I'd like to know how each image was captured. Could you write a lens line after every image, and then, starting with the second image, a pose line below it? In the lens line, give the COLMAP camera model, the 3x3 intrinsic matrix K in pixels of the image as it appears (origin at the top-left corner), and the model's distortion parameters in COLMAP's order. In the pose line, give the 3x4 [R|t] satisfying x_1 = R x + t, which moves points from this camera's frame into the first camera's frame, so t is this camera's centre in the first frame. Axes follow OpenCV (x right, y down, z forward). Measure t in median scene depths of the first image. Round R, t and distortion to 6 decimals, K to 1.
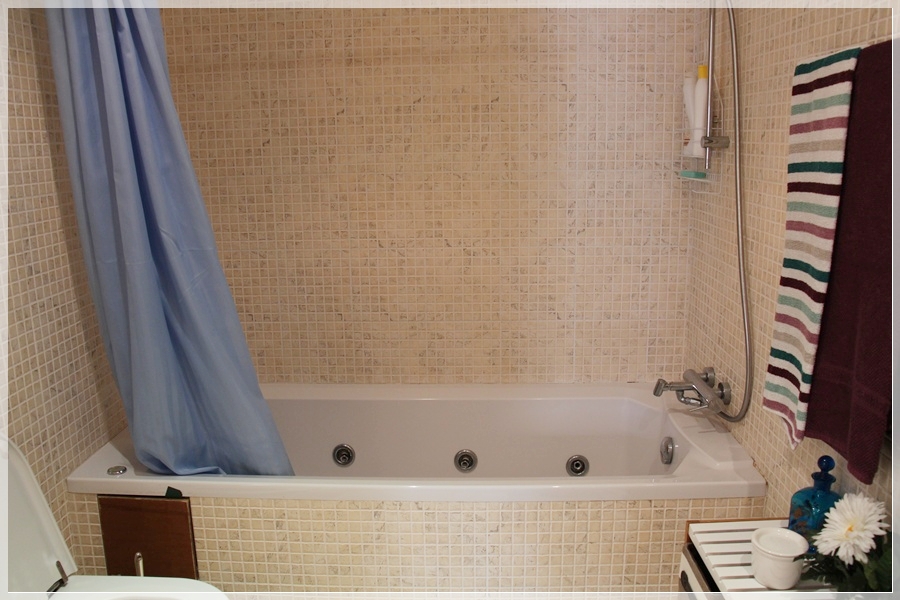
lens RADIAL K [[756.5, 0, 449.8], [0, 756.5, 292.2], [0, 0, 1]] dist [-0.188219, 0.155308]
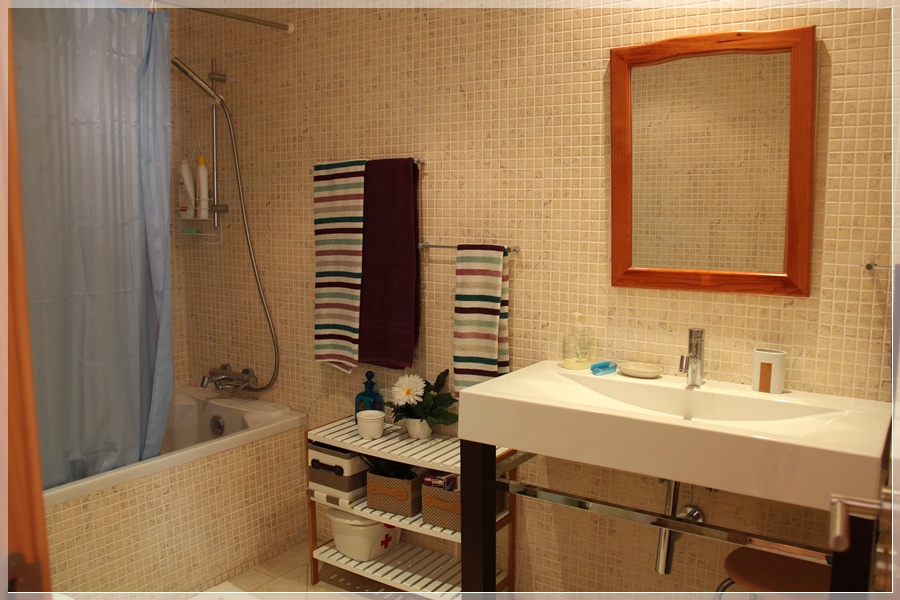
lens RADIAL K [[769.3, 0, 450.0], [0, 769.3, 300.0], [0, 0, 1]] dist [-0.187498, 0.174089]
pose [[0.539214, -0.092026, 0.837126, -0.590378], [0.160876, 0.986963, 0.004873, 0.039324], [-0.826660, 0.132046, 0.546989, -0.167486]]
